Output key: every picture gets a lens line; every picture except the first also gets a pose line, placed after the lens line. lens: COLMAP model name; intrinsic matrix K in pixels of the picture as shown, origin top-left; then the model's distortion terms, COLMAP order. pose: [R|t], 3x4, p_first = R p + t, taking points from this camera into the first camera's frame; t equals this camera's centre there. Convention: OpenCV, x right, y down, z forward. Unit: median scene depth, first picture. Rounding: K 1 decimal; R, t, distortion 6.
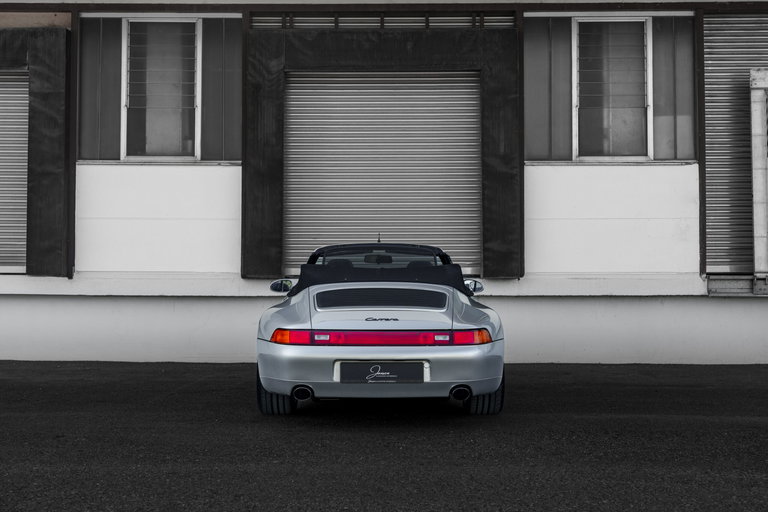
lens RADIAL K [[958.6, 0, 374.7], [0, 958.6, 272.9], [0, 0, 1]] dist [0.014410, 0.000000]
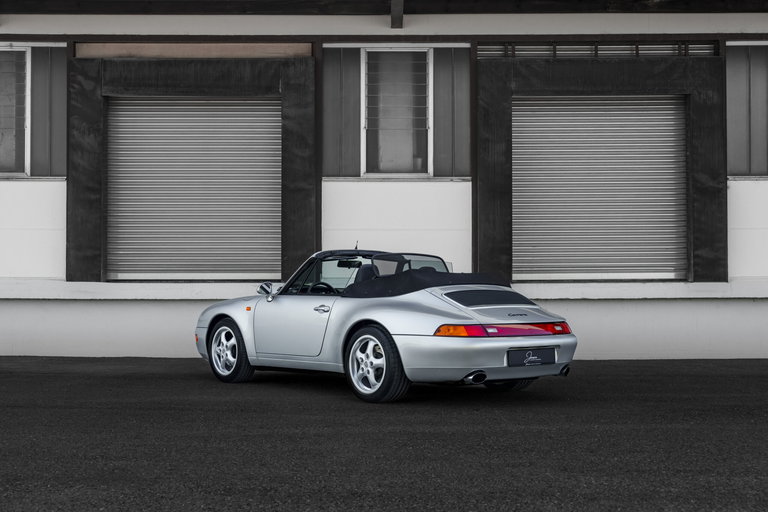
lens RADIAL K [[967.1, 0, 380.4], [0, 967.1, 287.9], [0, 0, 1]] dist [-0.000931, 0.000000]
pose [[0.999992, -0.003886, -0.000799, -0.243834], [0.003898, 0.999885, 0.014636, -0.005635], [0.000742, -0.014639, 0.999893, -0.118916]]
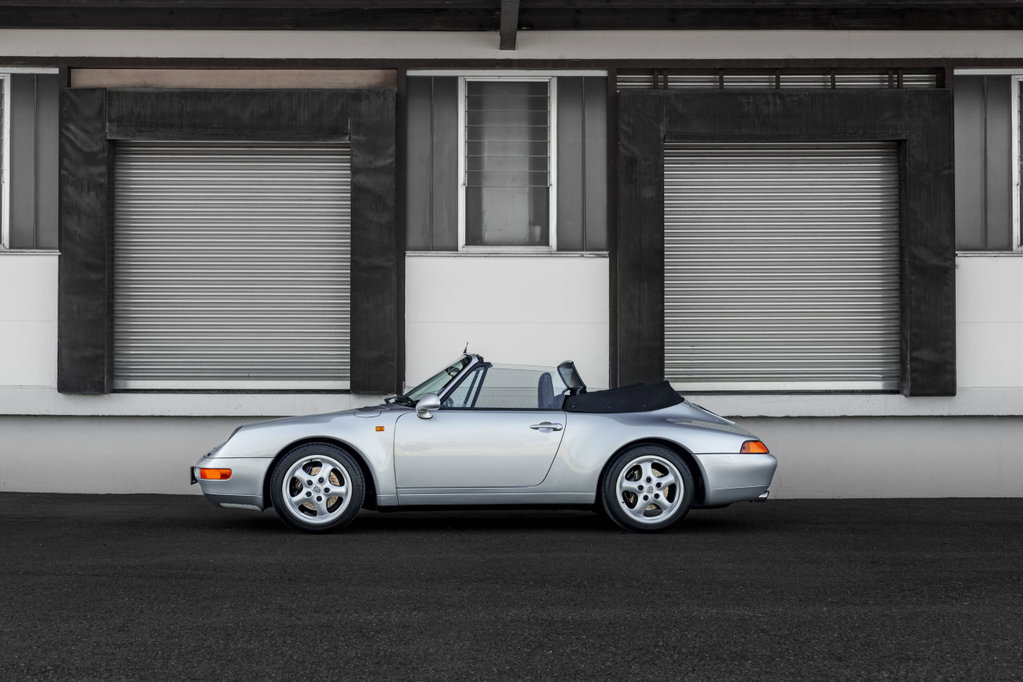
lens RADIAL K [[1165.4, 0, 479.2], [0, 1165.4, 398.6], [0, 0, 1]] dist [0.005208, 0.000000]
pose [[0.999986, -0.001570, 0.005056, -0.254487], [0.001521, 0.999952, 0.009638, -0.001372], [-0.005071, -0.009630, 0.999941, 0.006833]]
